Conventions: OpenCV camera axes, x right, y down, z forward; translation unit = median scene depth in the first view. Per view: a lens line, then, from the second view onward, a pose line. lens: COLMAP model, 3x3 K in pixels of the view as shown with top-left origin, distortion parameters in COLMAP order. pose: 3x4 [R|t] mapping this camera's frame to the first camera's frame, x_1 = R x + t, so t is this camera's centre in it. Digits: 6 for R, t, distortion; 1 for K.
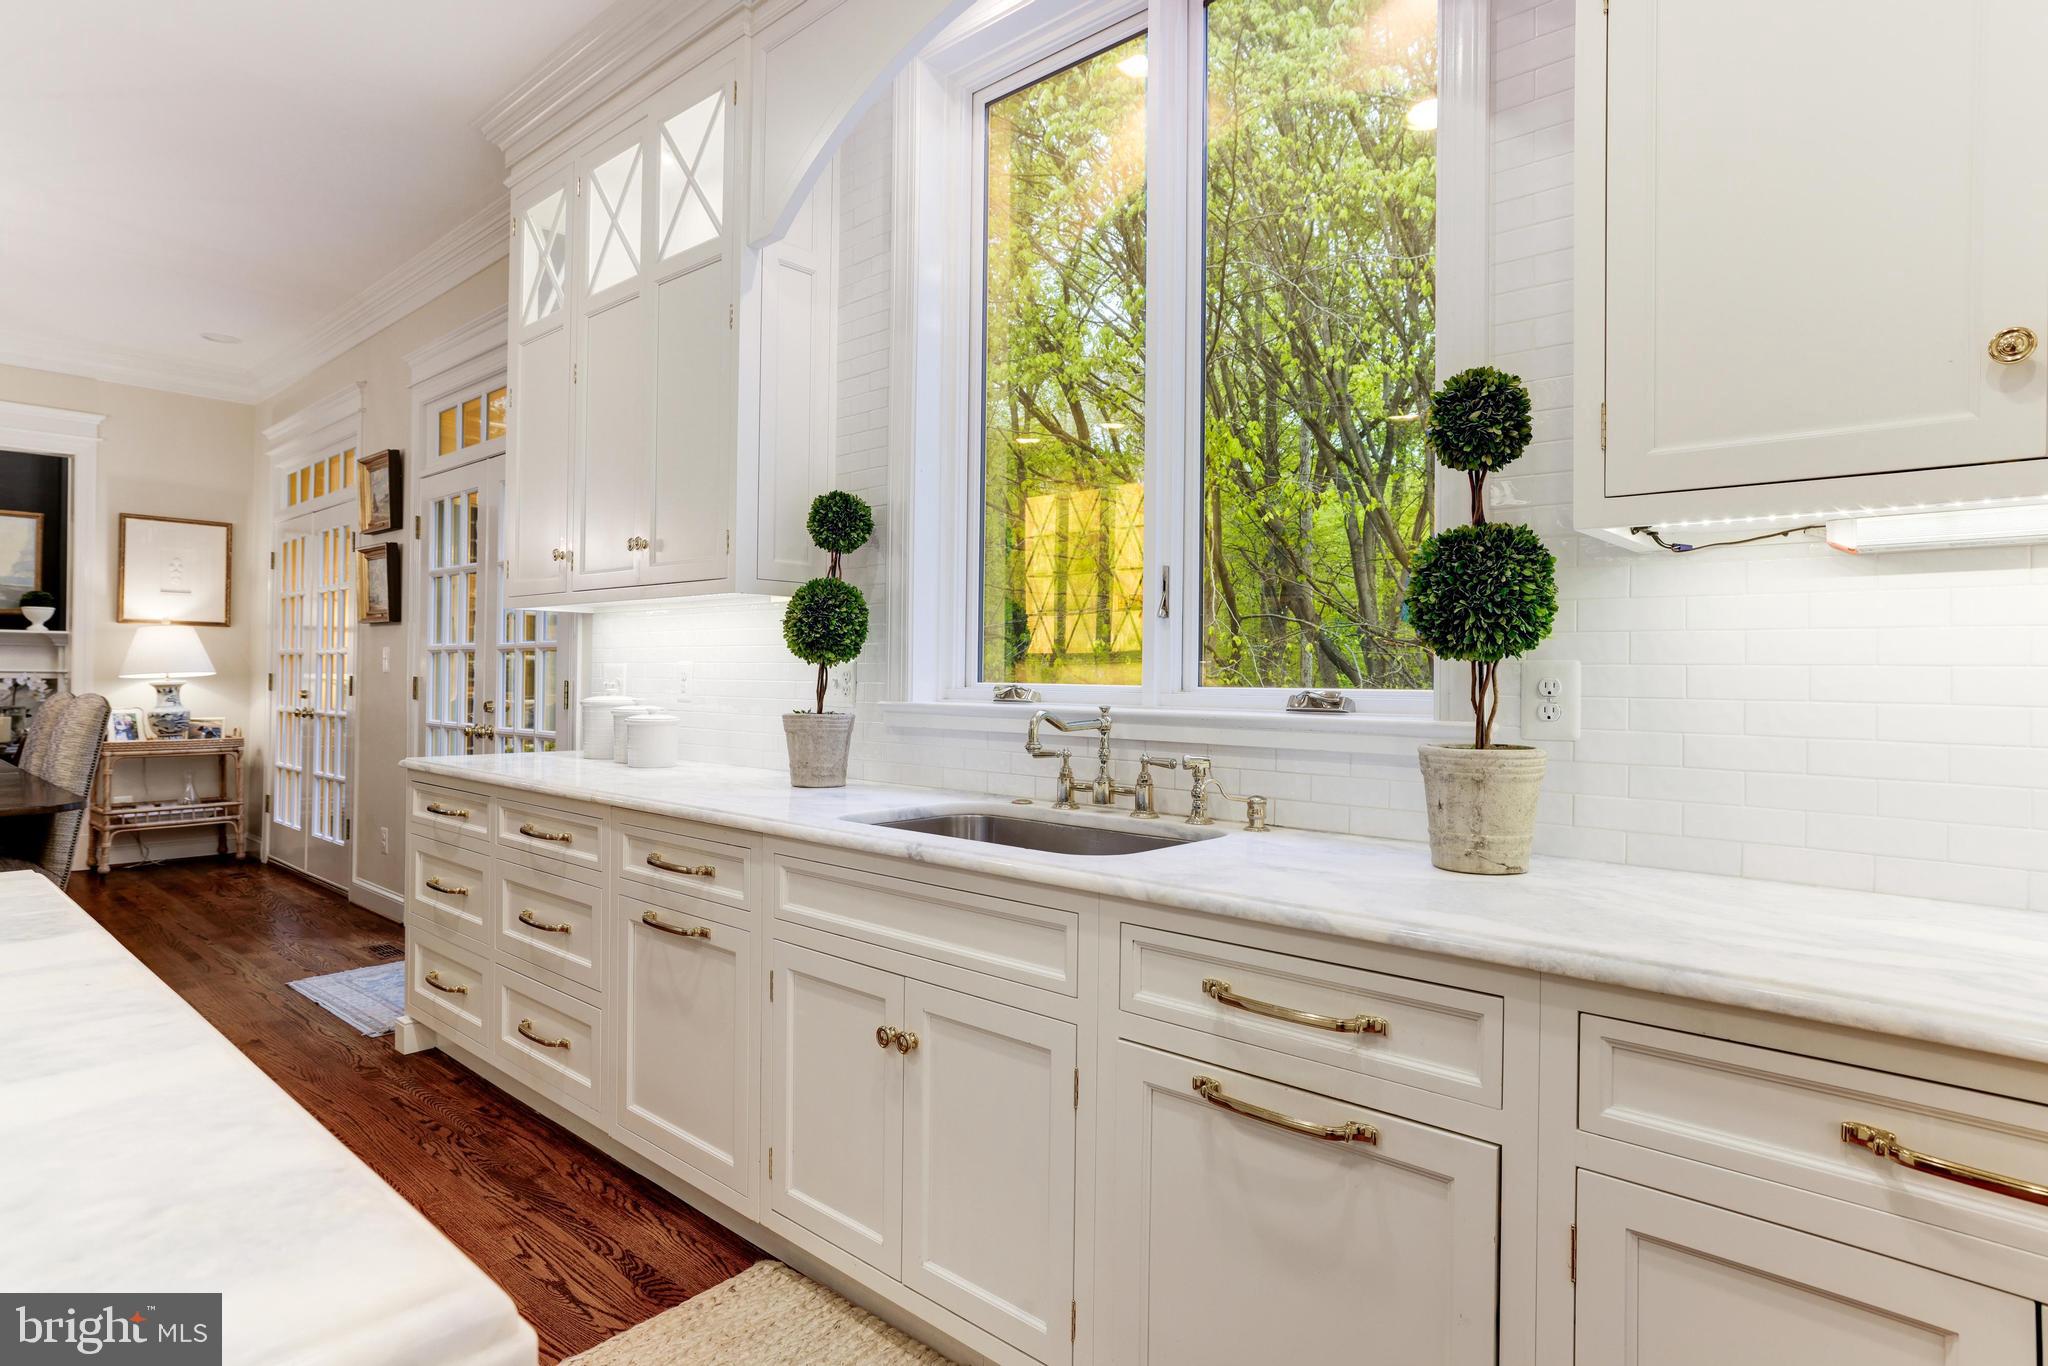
lens RADIAL K [[1085.0, 0, 1032.8], [0, 1085.0, 676.4], [0, 0, 1]] dist [-0.005384, 0.000399]
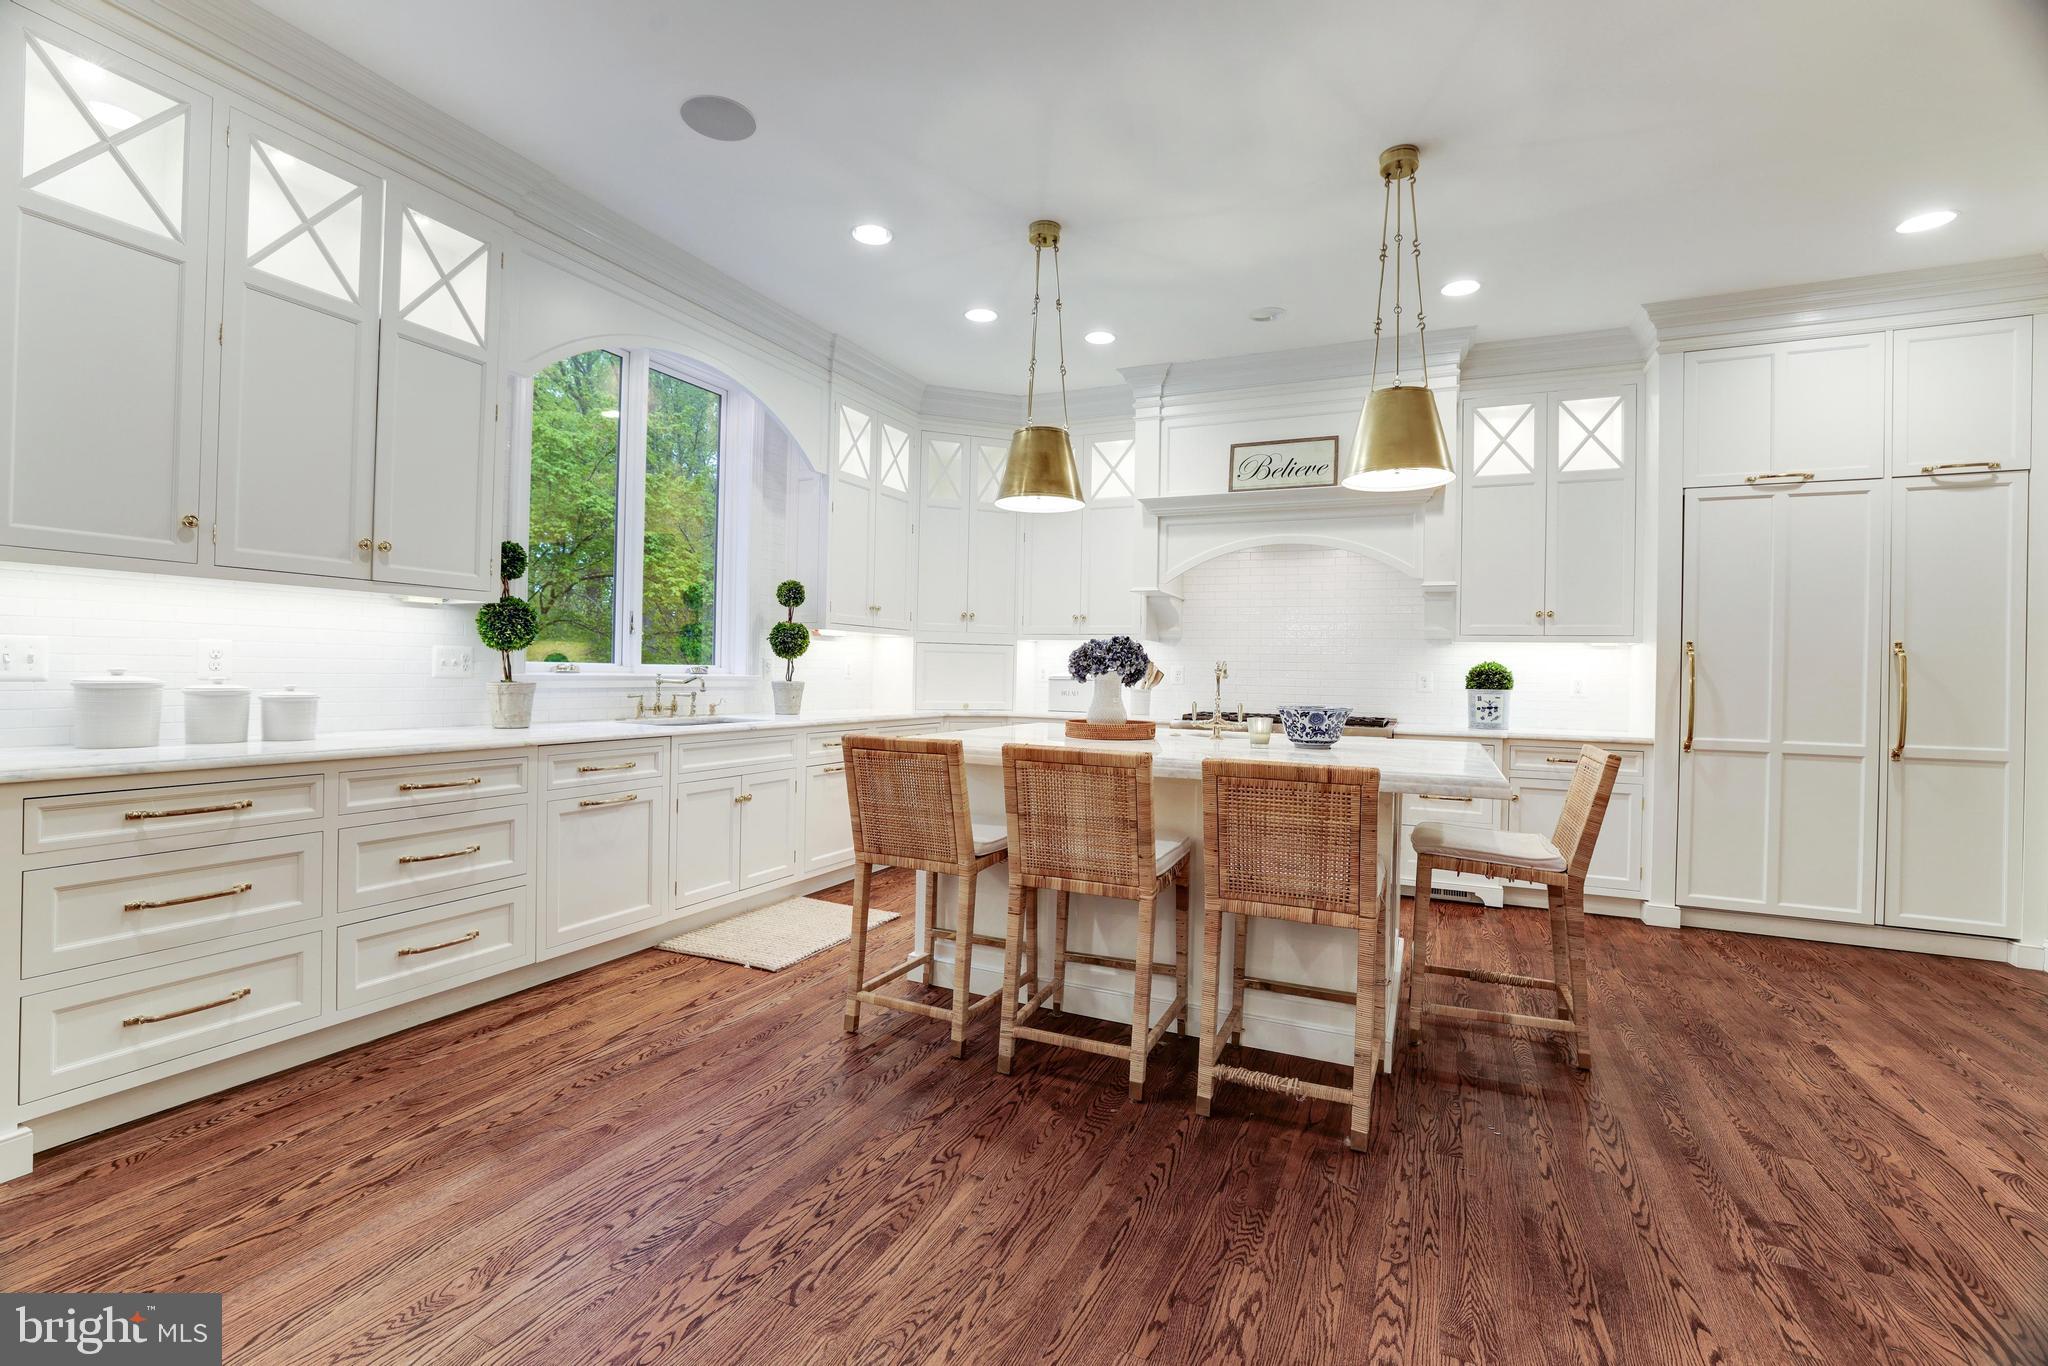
lens RADIAL K [[884.4, 0, 1014.1], [0, 884.4, 674.9], [0, 0, 1]] dist [-0.035255, 0.011376]
pose [[-0.277641, -0.016232, 0.960548, -1.590742], [-0.017230, 0.999781, 0.011915, -0.003868], [-0.960530, -0.013242, -0.277860, 0.643693]]
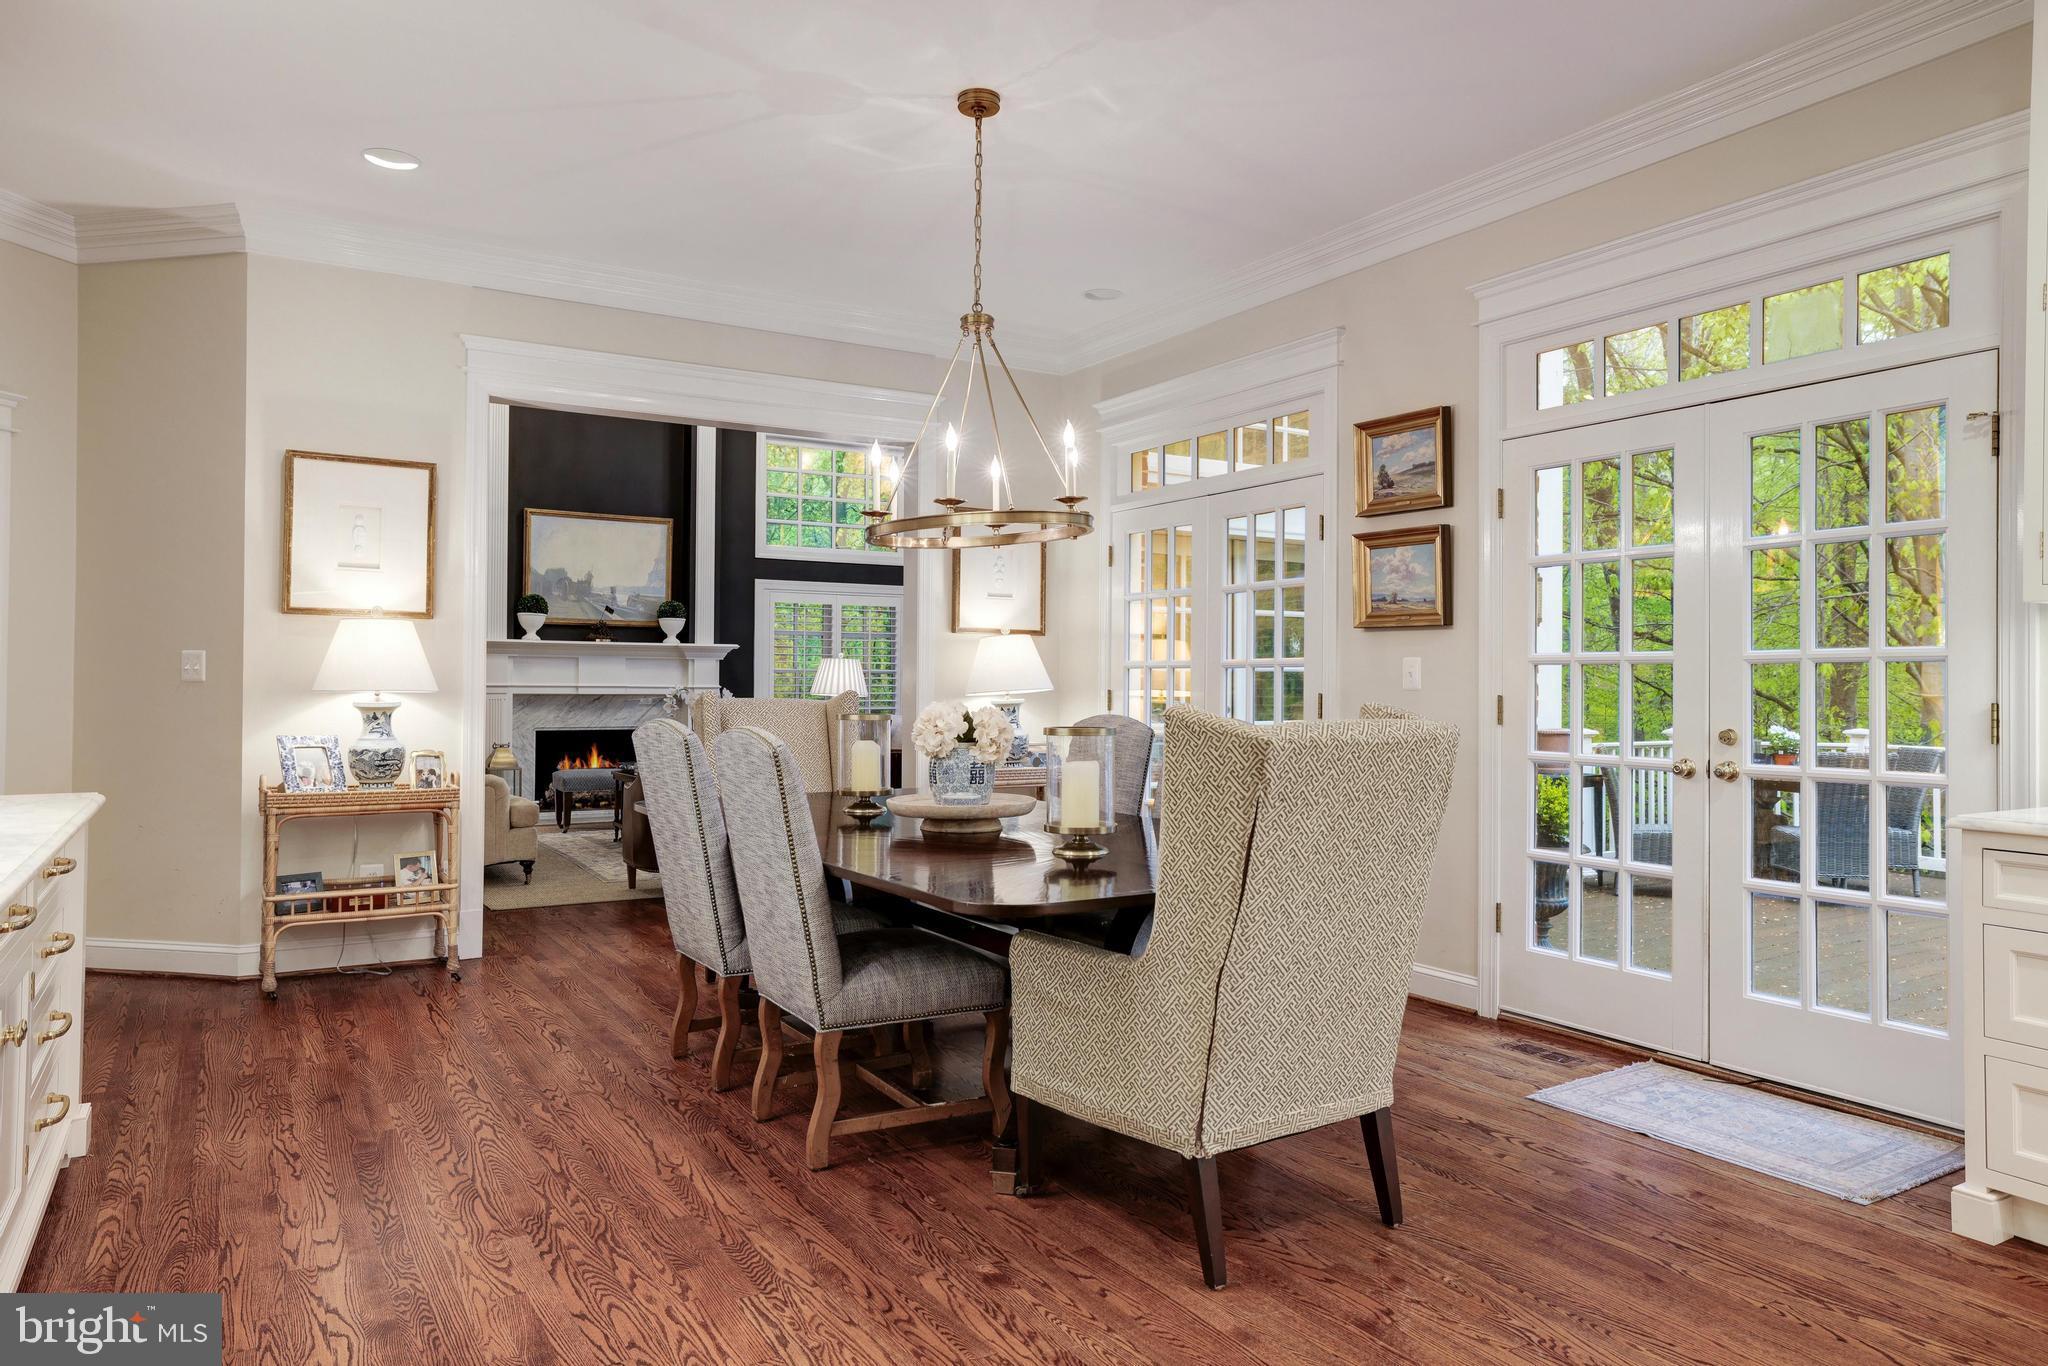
lens RADIAL K [[1295.1, 0, 1034.1], [0, 1295.1, 681.4], [0, 0, 1]] dist [0.021195, 0.004985]
pose [[0.961488, -0.008243, -0.274724, -1.136624], [0.008165, 0.999966, -0.001429, -0.019561], [0.274726, -0.000869, 0.961522, 0.019997]]
